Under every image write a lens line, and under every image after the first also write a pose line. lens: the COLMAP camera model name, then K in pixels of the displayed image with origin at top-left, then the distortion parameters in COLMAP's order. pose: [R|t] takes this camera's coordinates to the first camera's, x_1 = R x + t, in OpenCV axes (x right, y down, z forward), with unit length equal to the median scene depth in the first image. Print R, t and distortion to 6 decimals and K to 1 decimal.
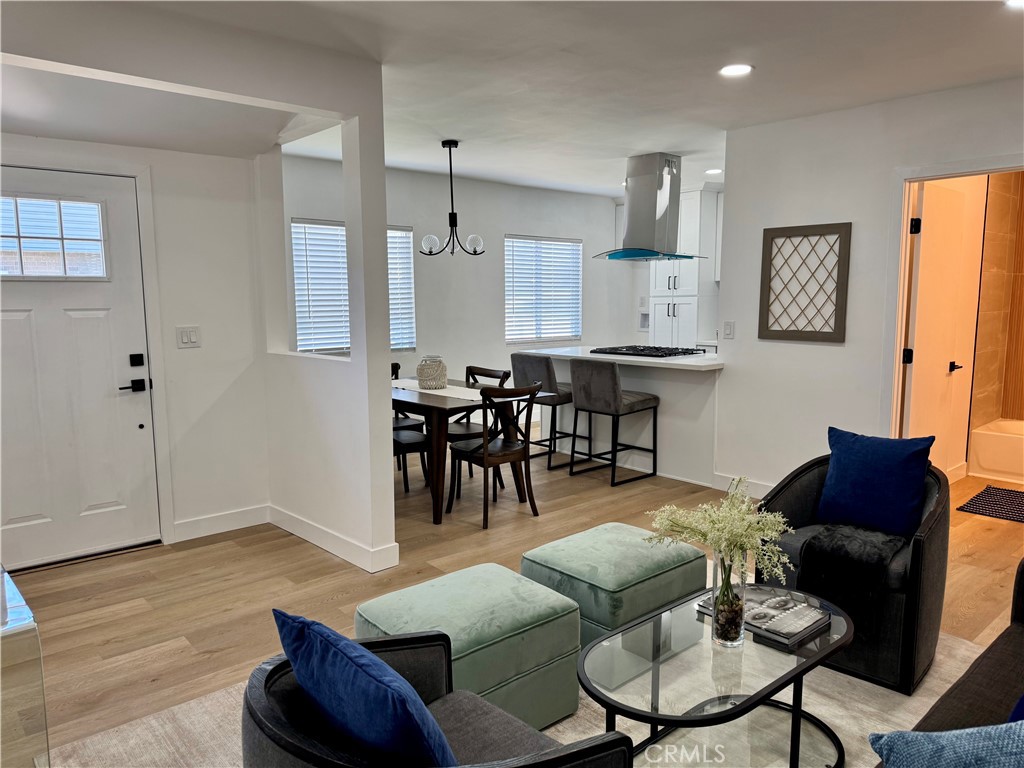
lens RADIAL K [[731.6, 0, 504.2], [0, 731.6, 381.7], [0, 0, 1]] dist [0.048589, -0.004042]
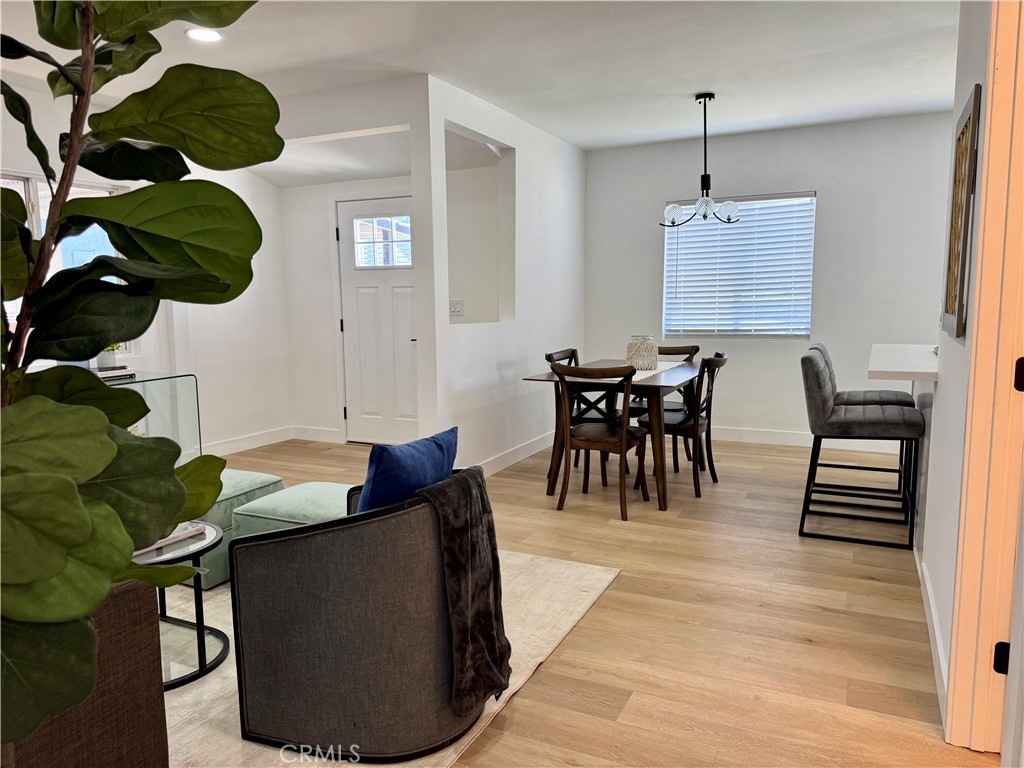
lens RADIAL K [[731.6, 0, 504.2], [0, 731.6, 381.7], [0, 0, 1]] dist [0.048589, -0.004042]
pose [[0.371002, 0.107925, -0.922339, 0.756725], [-0.100669, 0.992044, 0.075588, -0.030951], [0.923159, 0.064807, 0.378915, 0.508940]]
